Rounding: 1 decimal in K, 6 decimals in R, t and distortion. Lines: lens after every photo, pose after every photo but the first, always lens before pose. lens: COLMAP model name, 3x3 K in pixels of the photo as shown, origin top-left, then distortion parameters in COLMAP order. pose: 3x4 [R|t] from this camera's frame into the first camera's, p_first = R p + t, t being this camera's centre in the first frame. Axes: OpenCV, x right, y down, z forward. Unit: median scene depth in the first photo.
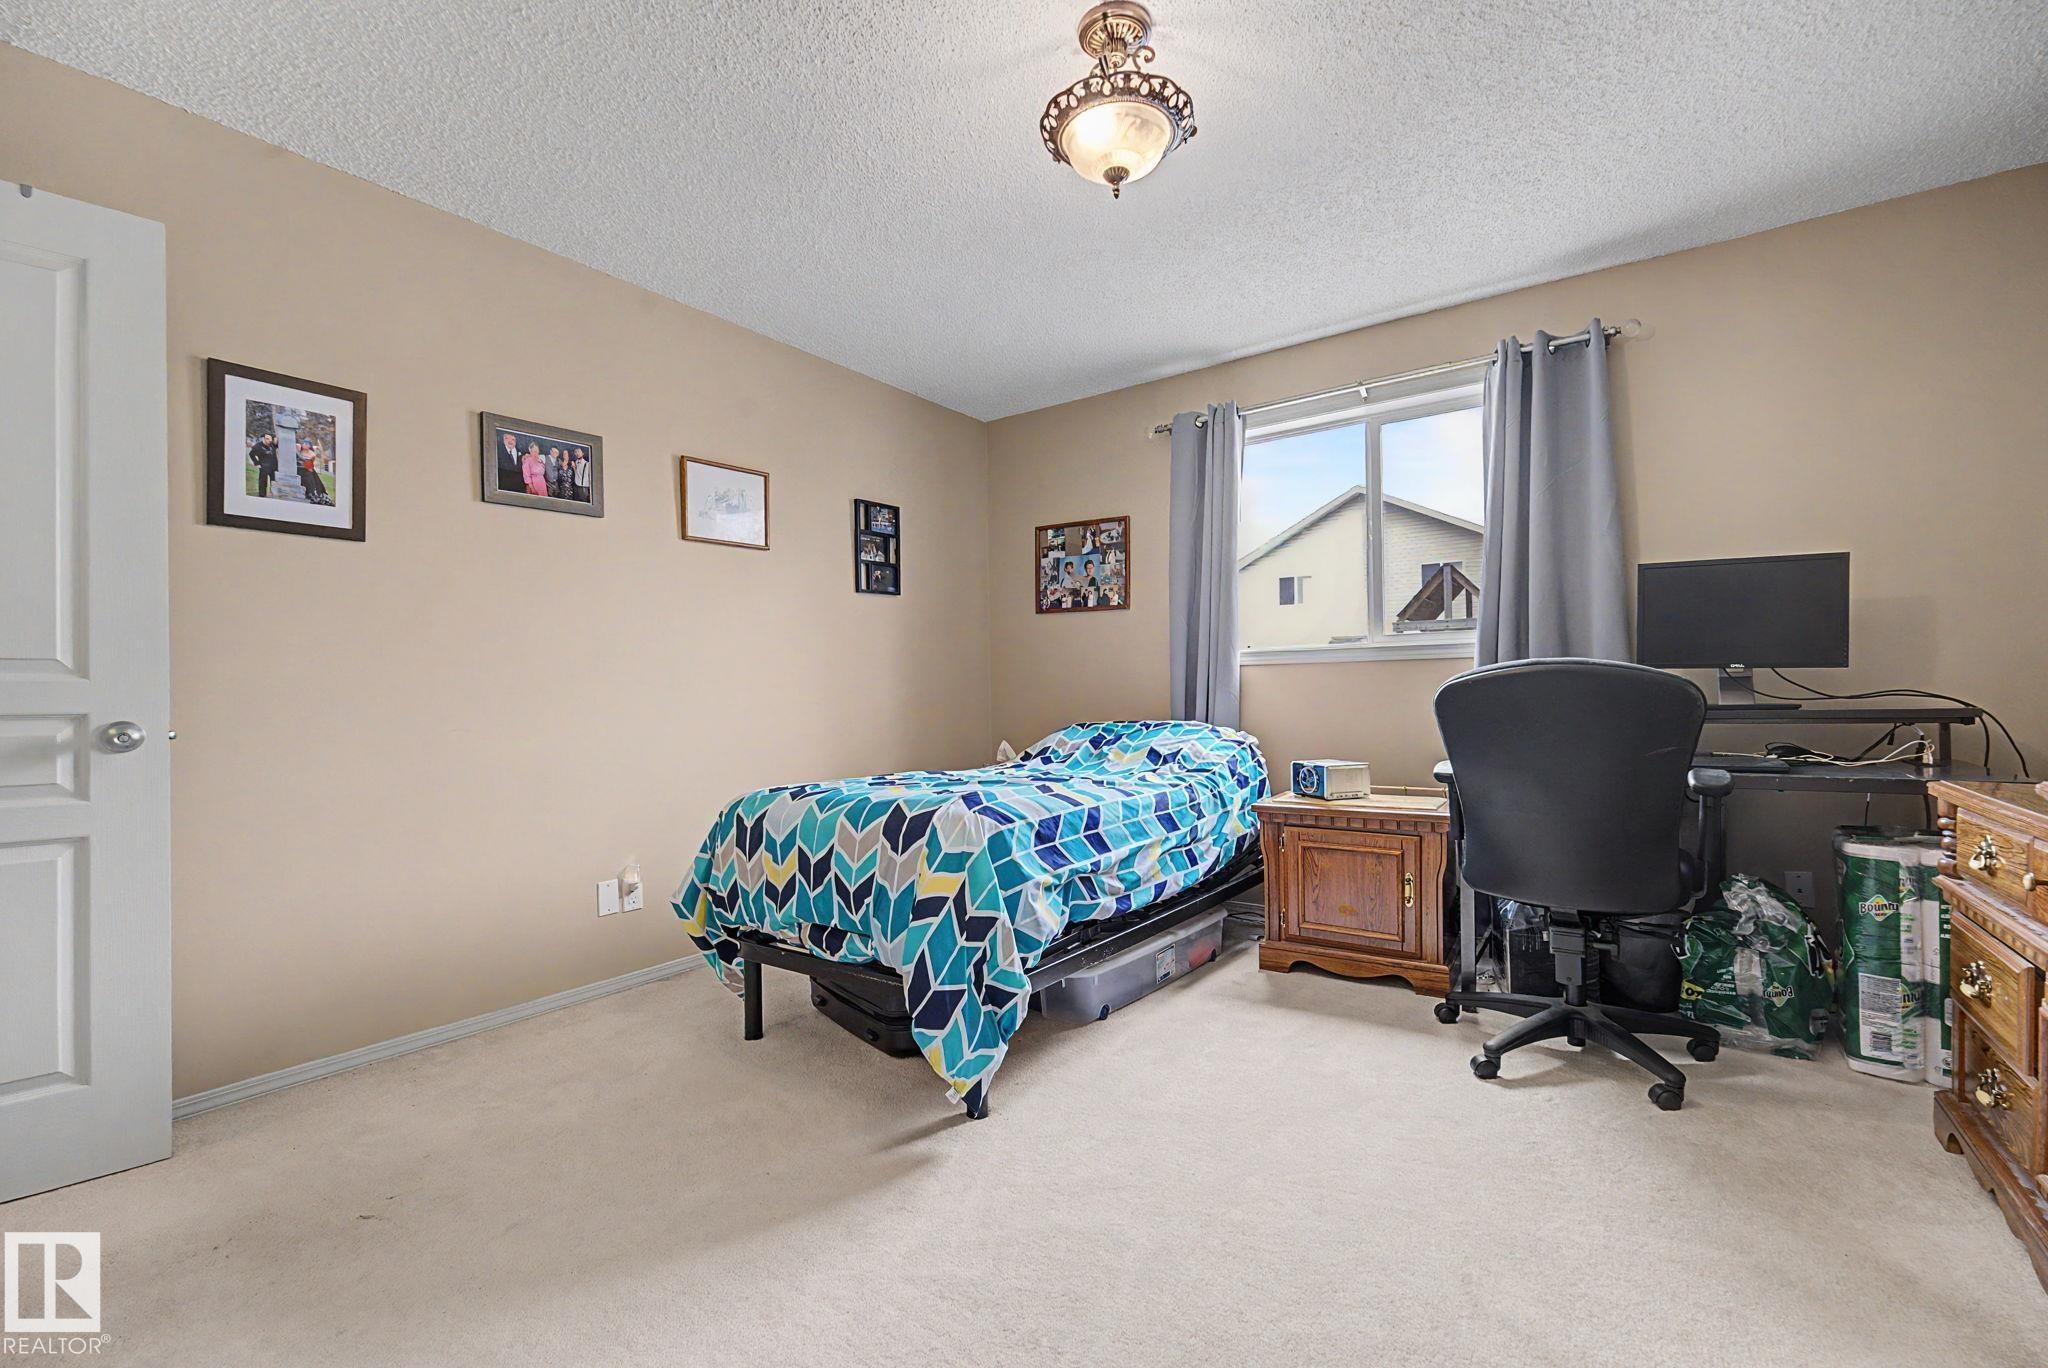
lens RADIAL K [[872.1, 0, 1034.6], [0, 872.1, 683.2], [0, 0, 1]] dist [-0.004330, -0.002208]
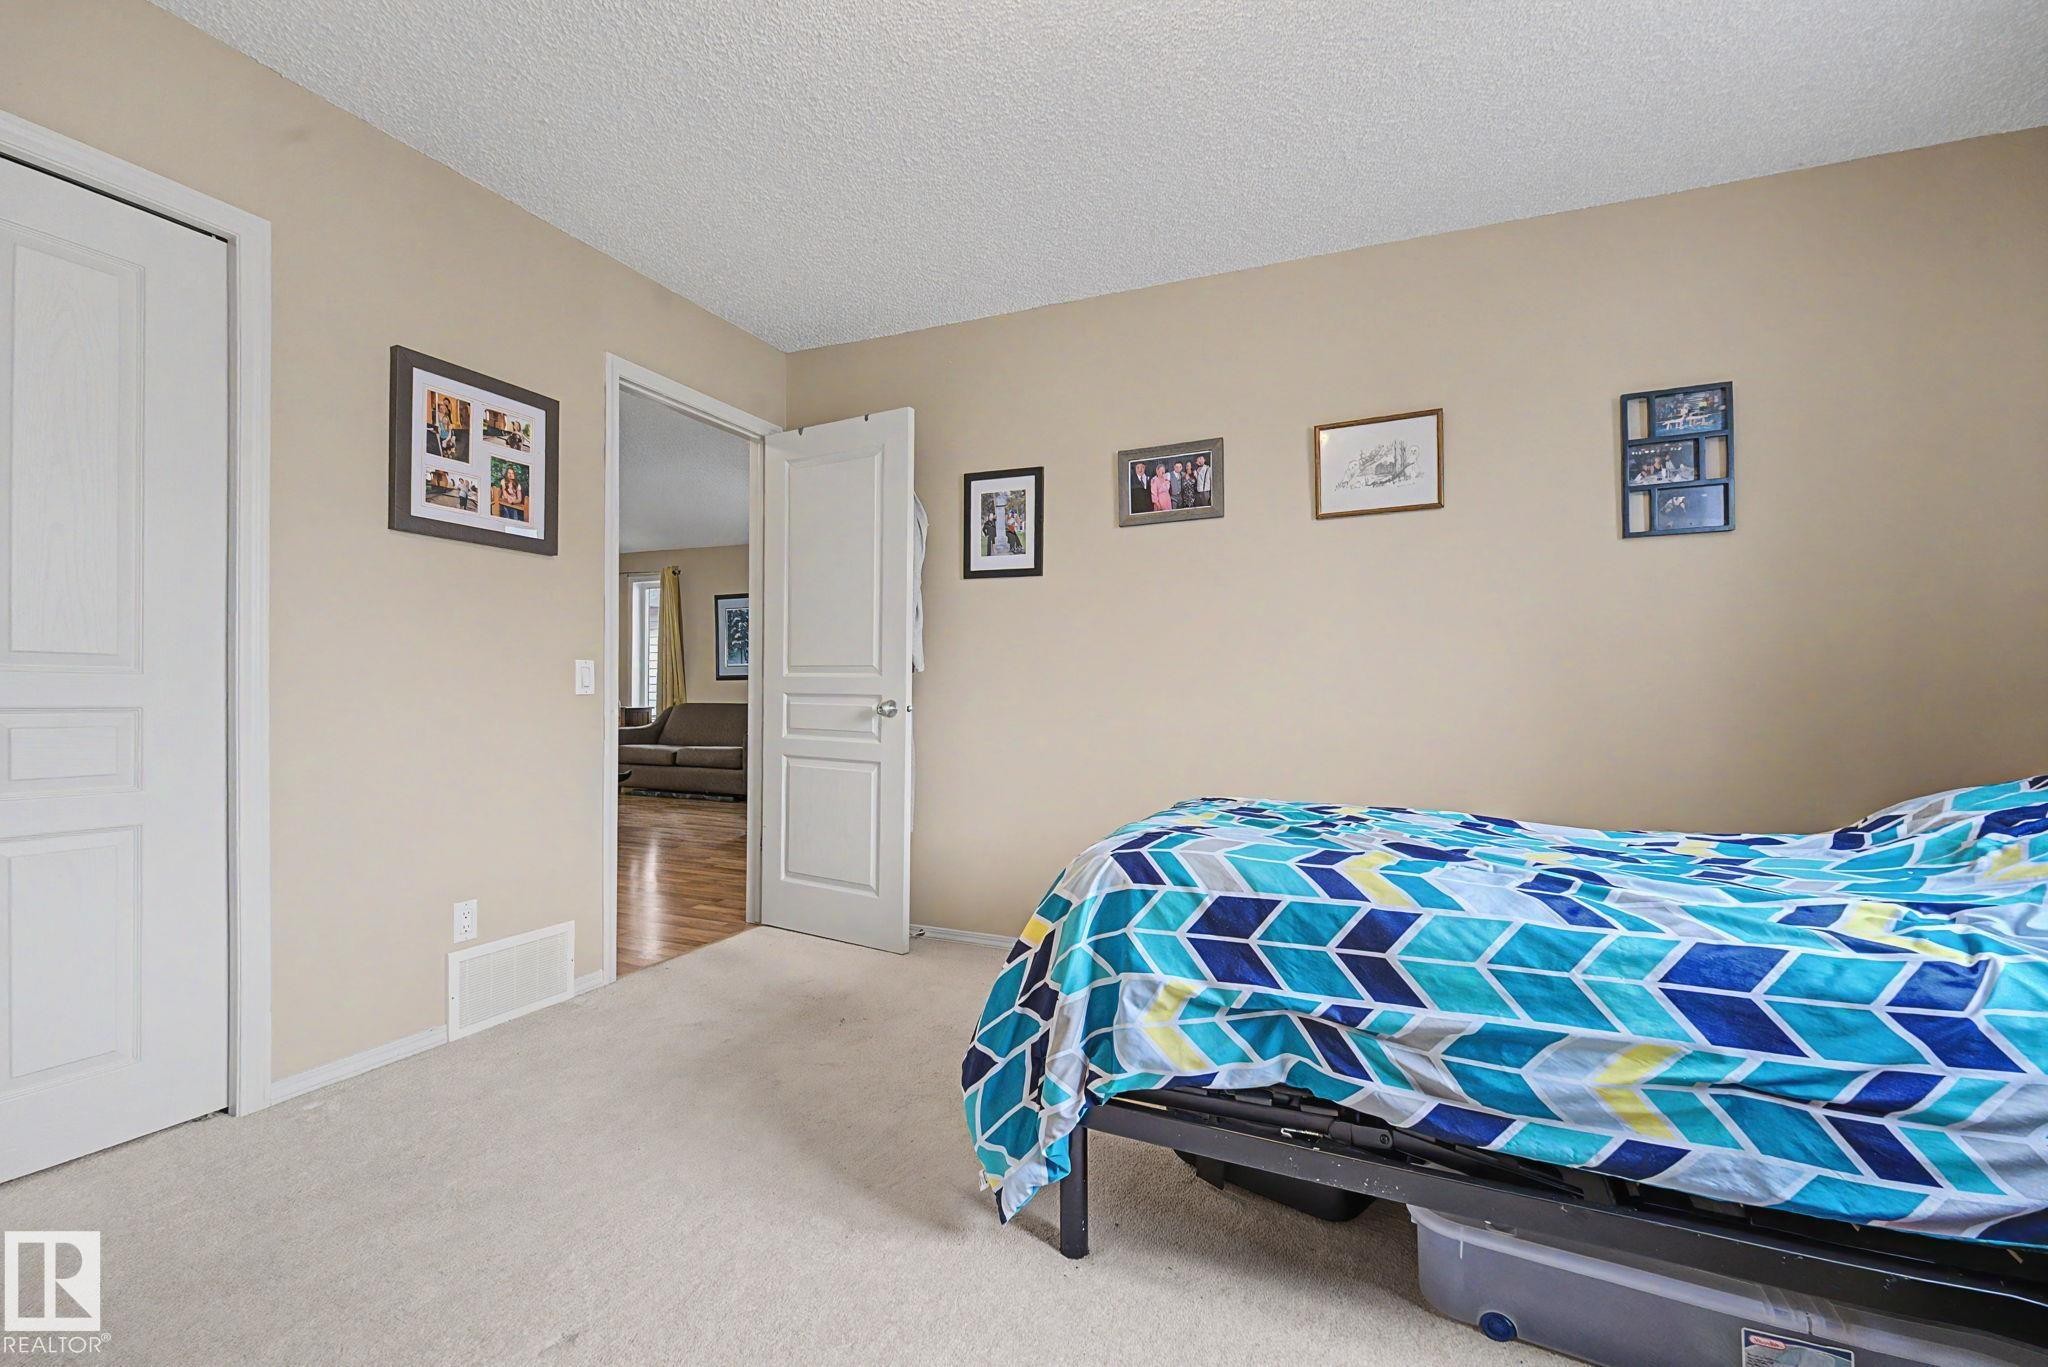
lens RADIAL K [[872.1, 0, 1035.8], [0, 872.1, 683.9], [0, 0, 1]] dist [-0.004330, -0.002208]
pose [[0.199102, 0.011595, -0.979910, 0.499754], [0.005239, 0.999903, 0.012896, -0.007072], [0.979965, -0.007701, 0.199022, 0.612171]]
